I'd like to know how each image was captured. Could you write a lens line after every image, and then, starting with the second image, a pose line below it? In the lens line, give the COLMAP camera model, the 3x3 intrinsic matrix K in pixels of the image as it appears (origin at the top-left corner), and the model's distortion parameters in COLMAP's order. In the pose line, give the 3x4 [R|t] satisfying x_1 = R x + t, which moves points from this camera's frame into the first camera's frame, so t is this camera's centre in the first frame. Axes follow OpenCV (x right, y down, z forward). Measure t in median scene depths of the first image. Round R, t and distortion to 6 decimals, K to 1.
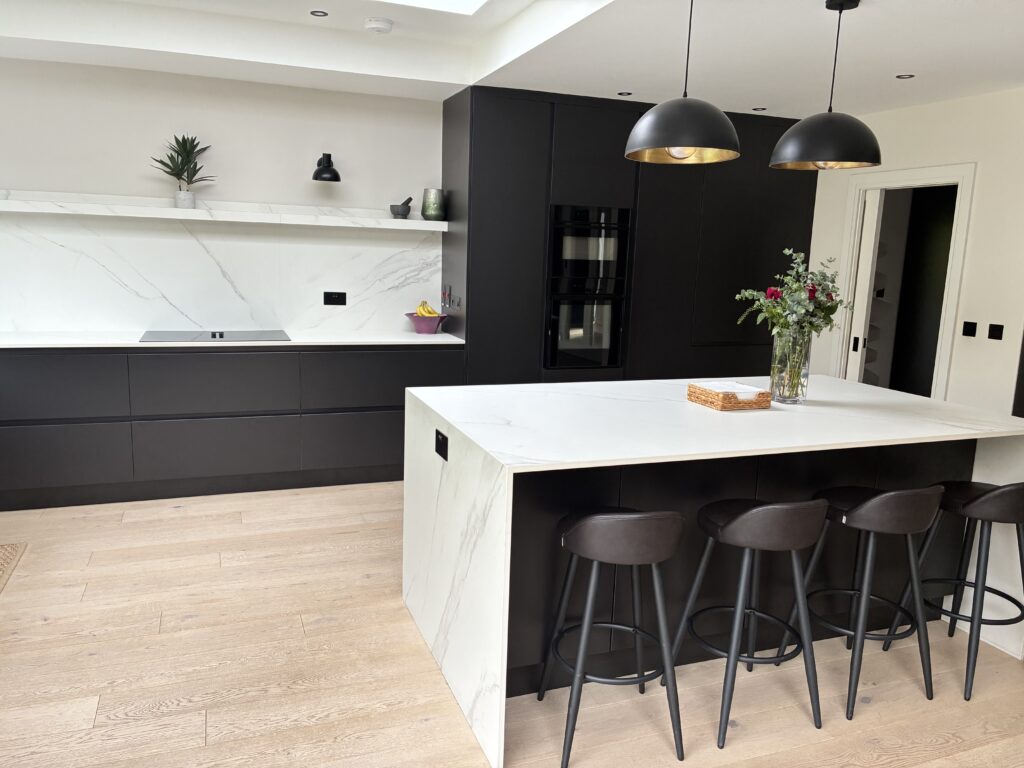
lens RADIAL K [[781.8, 0, 507.8], [0, 781.8, 380.2], [0, 0, 1]] dist [0.034901, -0.016984]
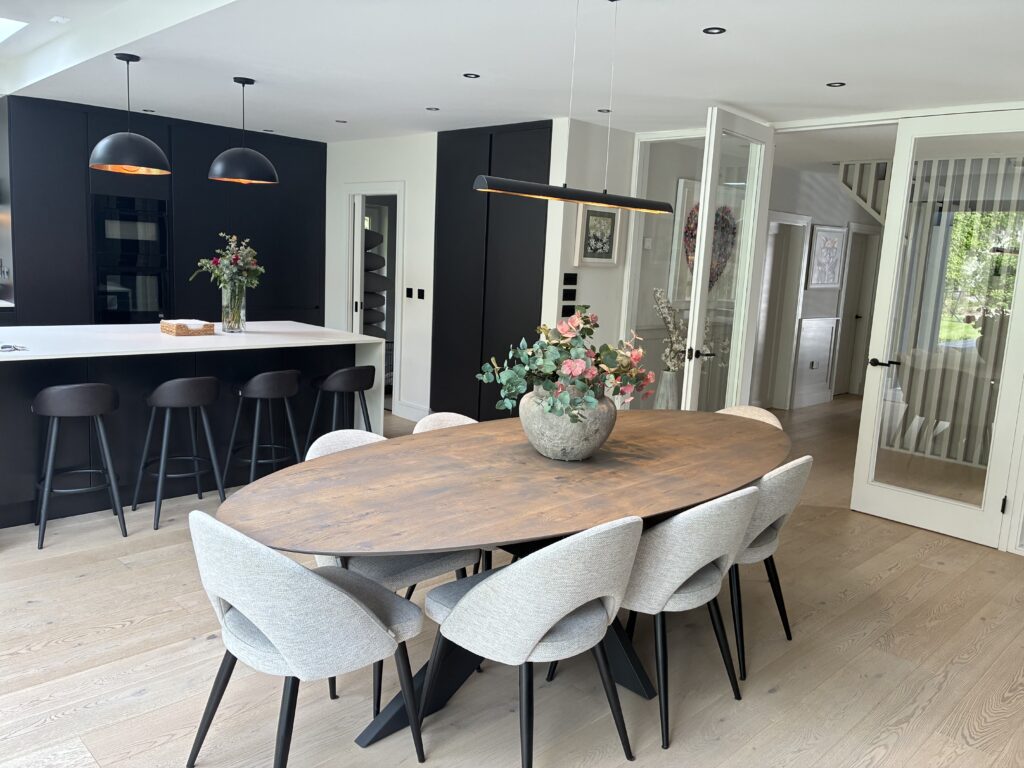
lens RADIAL K [[781.8, 0, 515.5], [0, 781.8, 387.4], [0, 0, 1]] dist [0.034901, -0.016984]
pose [[0.913733, -0.053436, 0.402786, 0.159609], [0.045175, 0.998529, 0.029991, 0.078792], [-0.403796, -0.009209, 0.914803, -0.440431]]
